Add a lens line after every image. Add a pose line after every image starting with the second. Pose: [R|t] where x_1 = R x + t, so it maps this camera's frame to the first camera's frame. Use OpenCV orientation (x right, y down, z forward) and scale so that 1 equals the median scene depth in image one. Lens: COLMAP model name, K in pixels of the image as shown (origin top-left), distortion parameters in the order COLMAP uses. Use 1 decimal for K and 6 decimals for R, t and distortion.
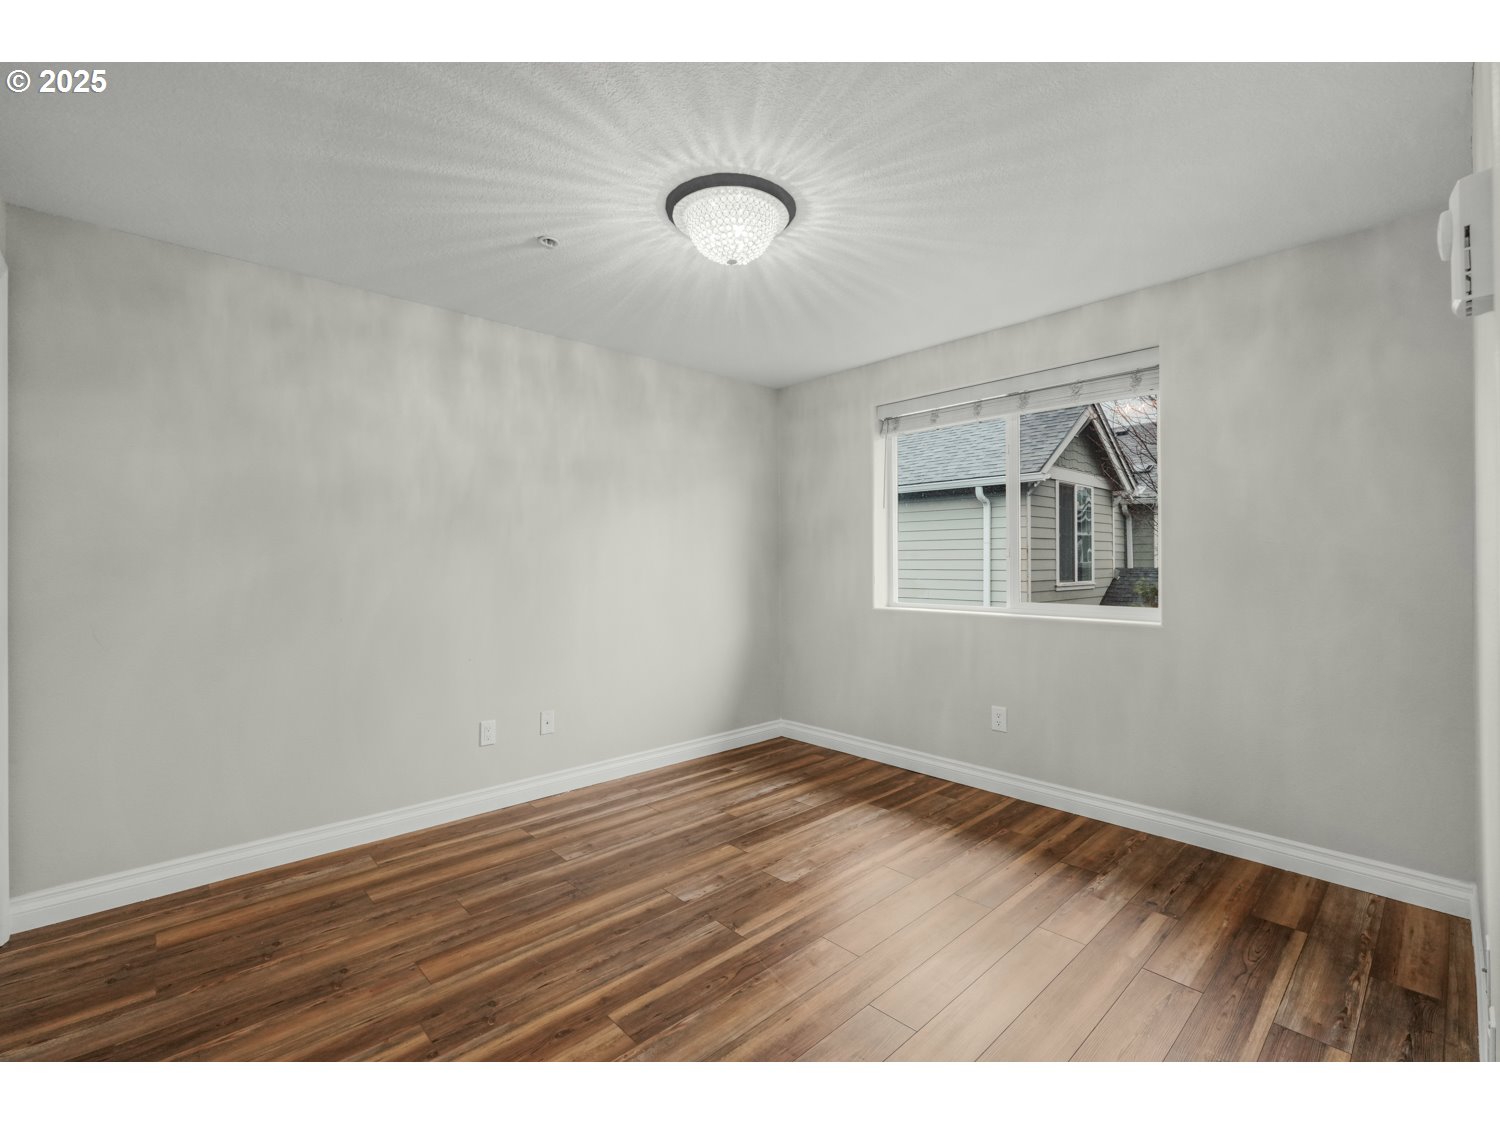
lens RADIAL K [[663.3, 0, 750.1], [0, 663.3, 559.1], [0, 0, 1]] dist [0.002338, 0.000181]
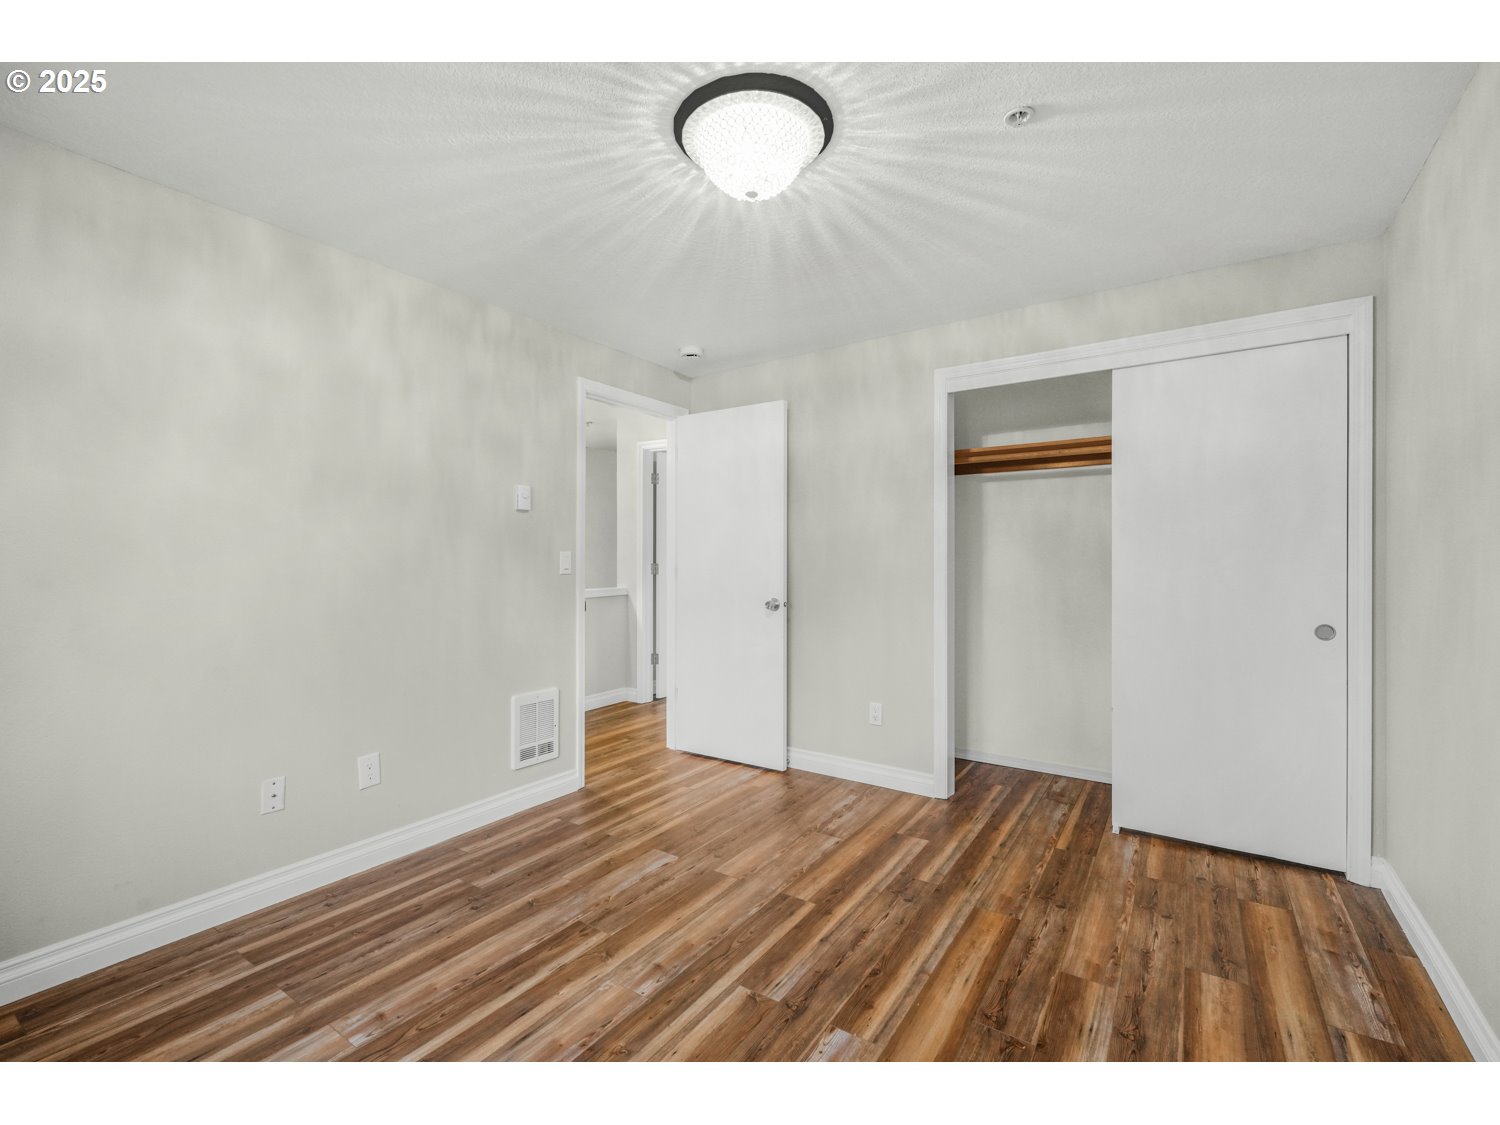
lens RADIAL K [[663.3, 0, 750.1], [0, 663.3, 559.1], [0, 0, 1]] dist [0.002338, 0.000181]
pose [[-0.973711, 0.007152, -0.227675, 0.173791], [0.007320, 0.999973, 0.000105, 0.002546], [0.227670, -0.001565, -0.973737, 1.893667]]
